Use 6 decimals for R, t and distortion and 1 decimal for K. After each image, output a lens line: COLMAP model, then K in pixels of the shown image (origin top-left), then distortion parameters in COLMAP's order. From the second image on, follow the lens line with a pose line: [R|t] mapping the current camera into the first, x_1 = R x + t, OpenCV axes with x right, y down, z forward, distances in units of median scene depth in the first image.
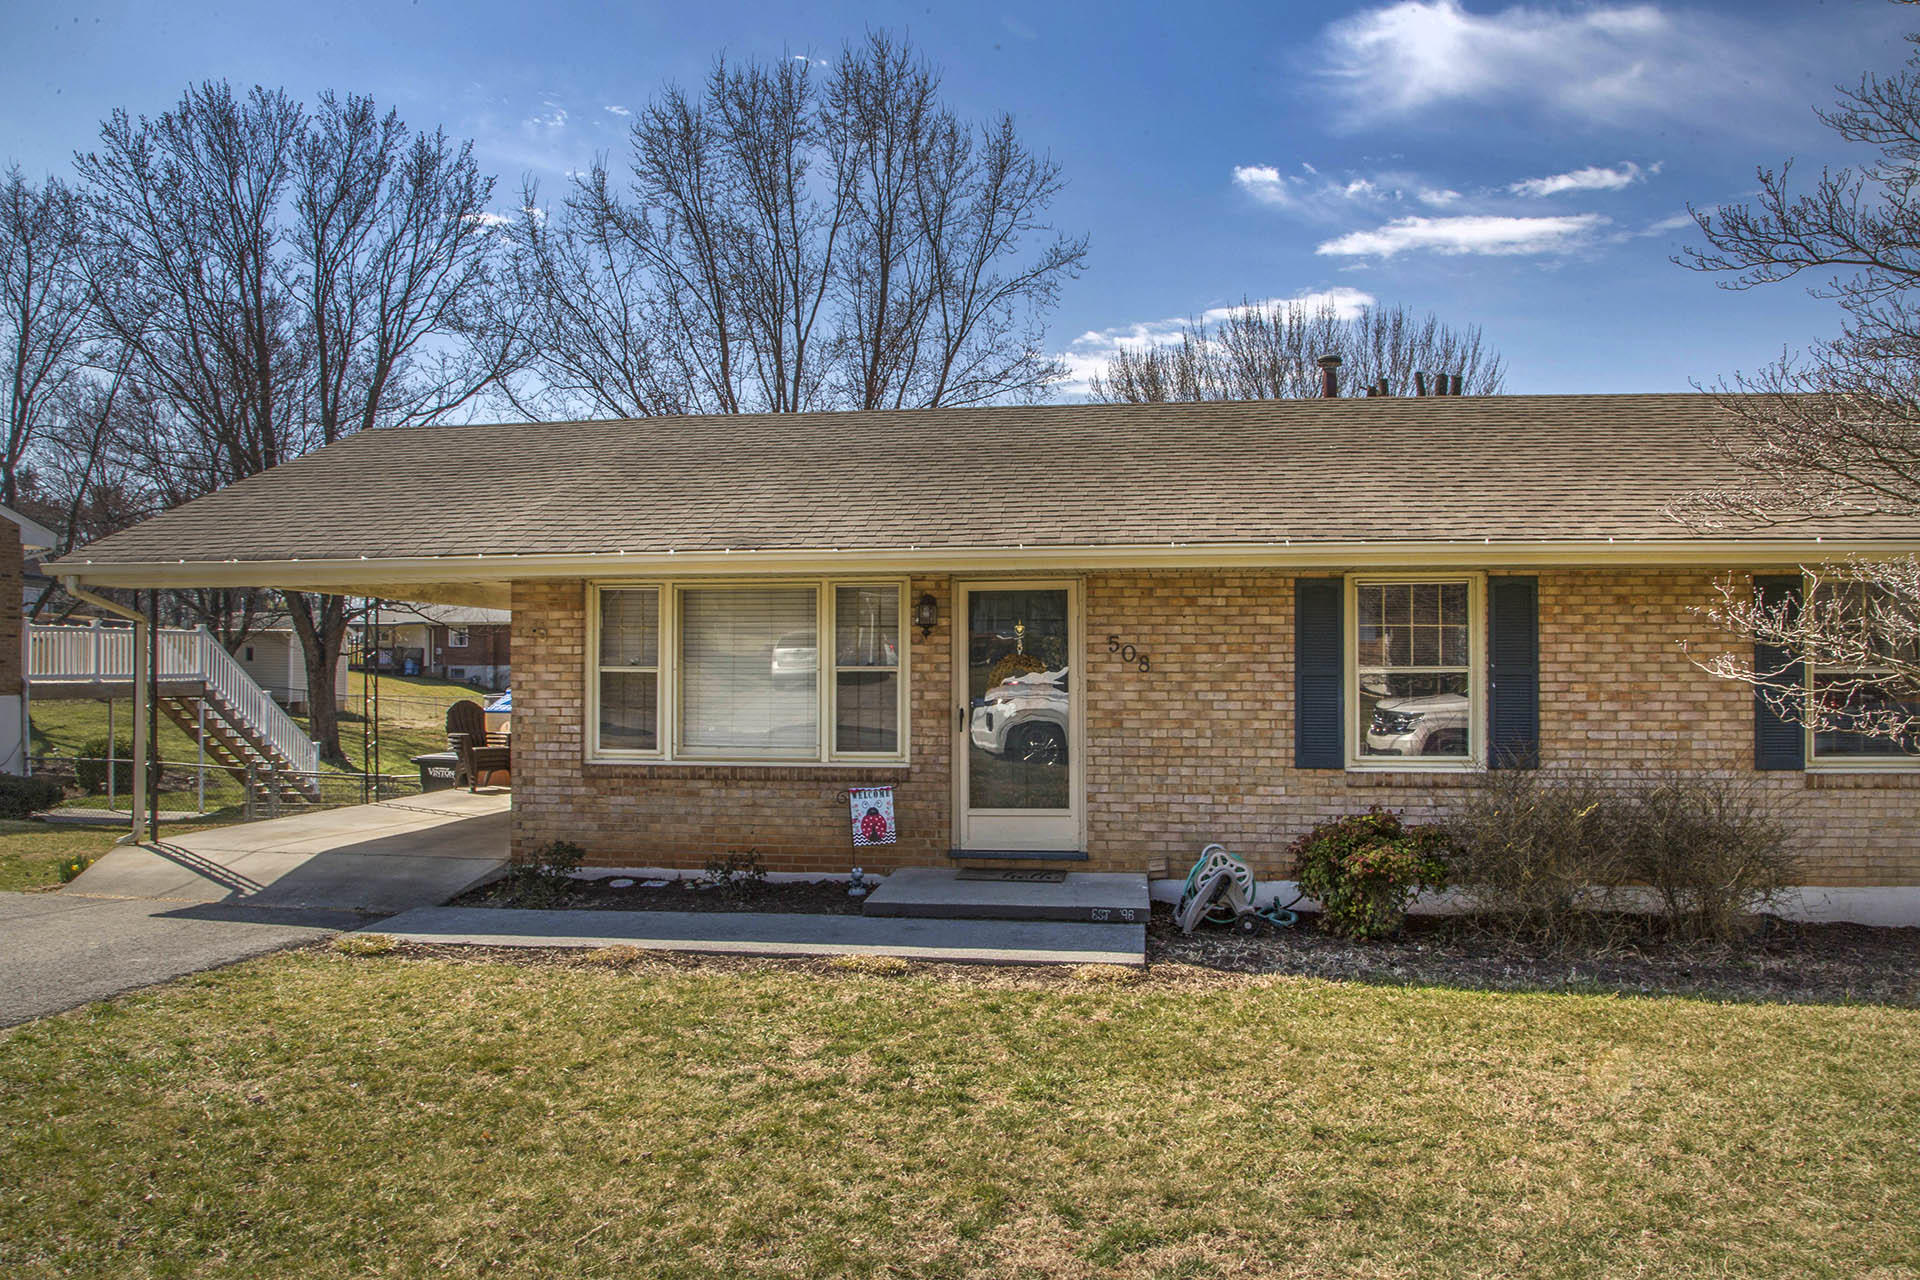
lens RADIAL K [[1278.5, 0, 965.5], [0, 1278.5, 650.4], [0, 0, 1]] dist [-0.071161, -0.006176]
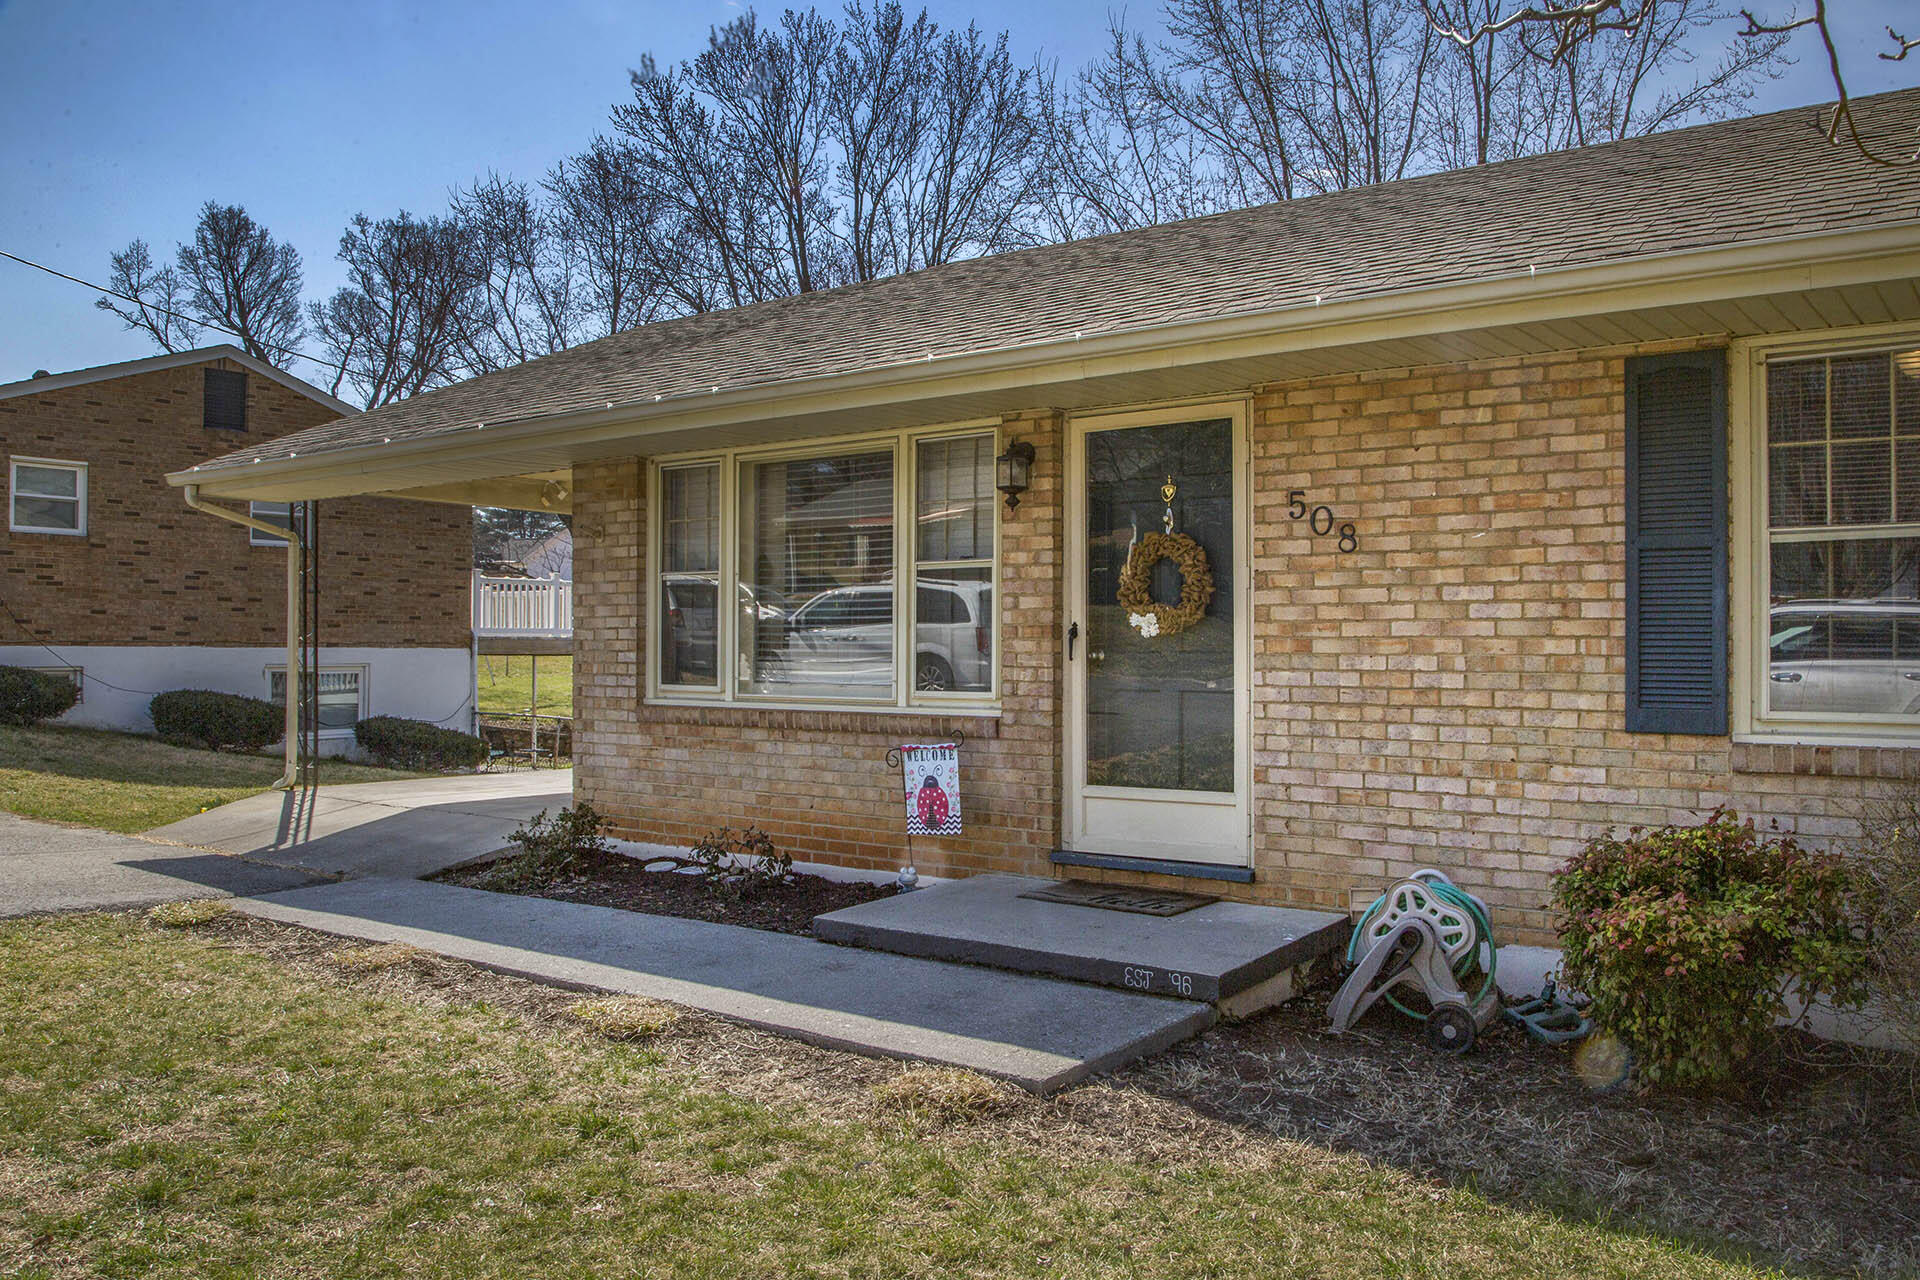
lens RADIAL K [[1473.9, 0, 954.9], [0, 1473.9, 642.8], [0, 0, 1]] dist [-0.058747, -0.004358]
pose [[0.879263, 0.001374, -0.476334, 0.294415], [0.004335, 0.999931, 0.010888, 0.048428], [0.476317, -0.011638, 0.879197, 0.355971]]
